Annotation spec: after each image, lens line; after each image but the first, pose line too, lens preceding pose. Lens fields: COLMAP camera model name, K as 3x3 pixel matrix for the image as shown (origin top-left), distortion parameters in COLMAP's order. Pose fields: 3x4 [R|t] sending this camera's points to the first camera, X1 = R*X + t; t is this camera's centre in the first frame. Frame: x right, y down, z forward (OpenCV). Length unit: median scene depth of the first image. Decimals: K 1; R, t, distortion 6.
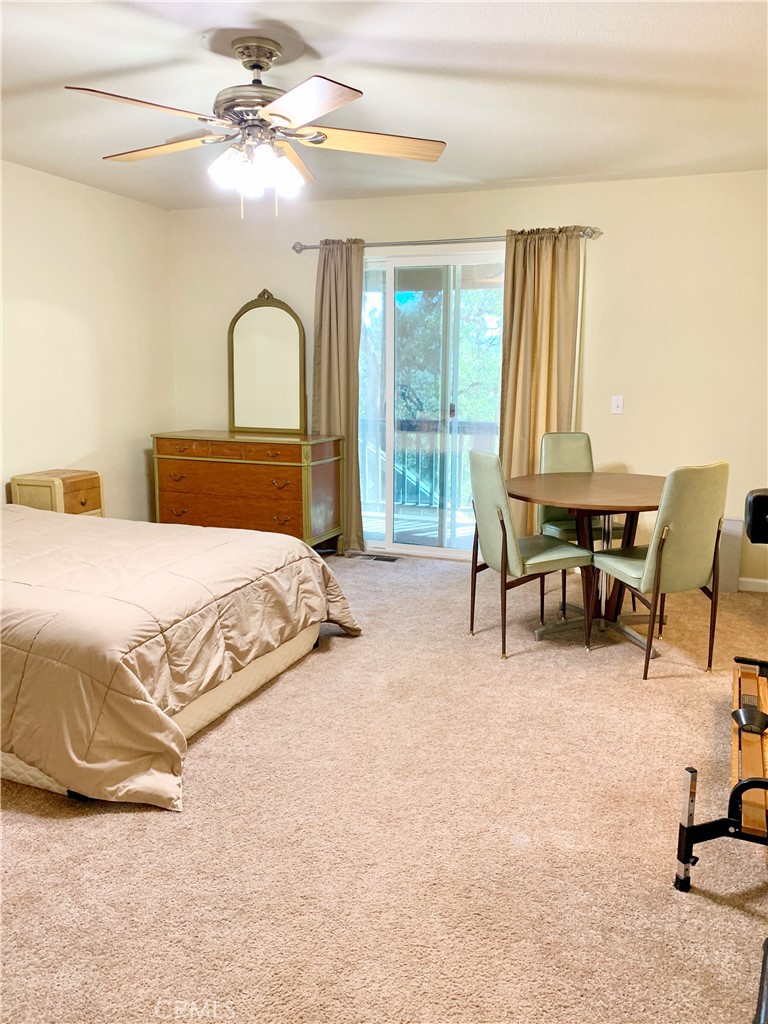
lens RADIAL K [[772.1, 0, 383.8], [0, 772.1, 506.6], [0, 0, 1]] dist [0.045742, -0.079336]
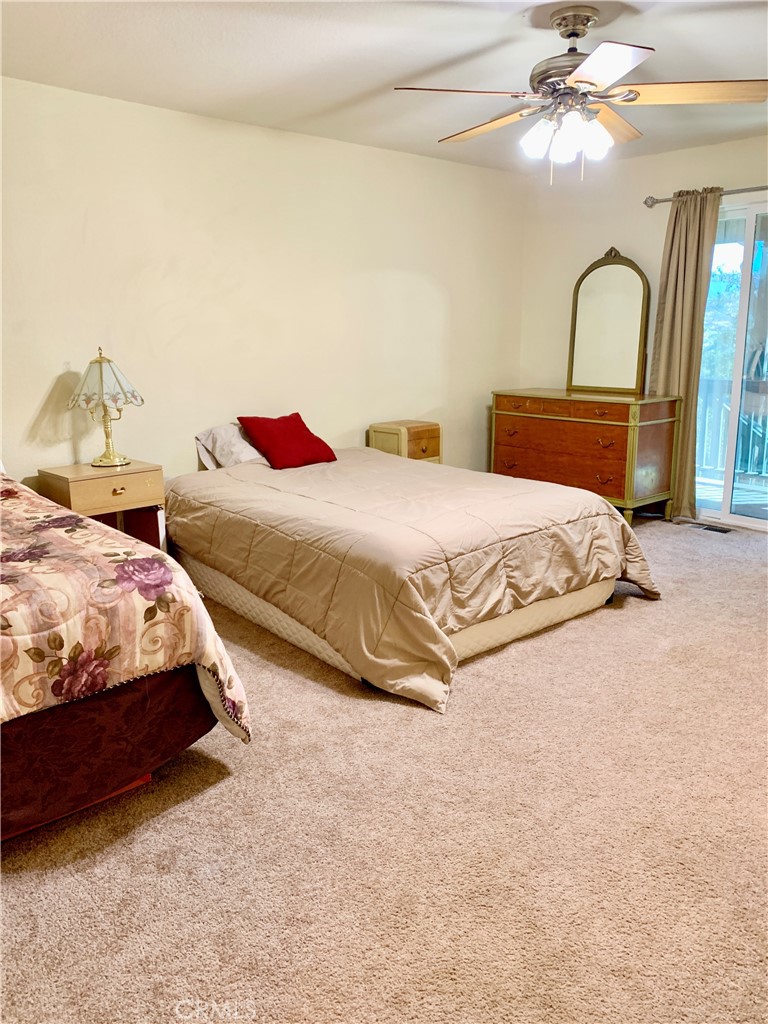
lens RADIAL K [[772.1, 0, 383.8], [0, 772.1, 506.6], [0, 0, 1]] dist [0.045742, -0.079336]
pose [[0.883933, 0.092831, -0.458307, 0.135751], [-0.070496, 0.995350, 0.065645, 0.011616], [0.462270, -0.025717, 0.886366, -0.051476]]
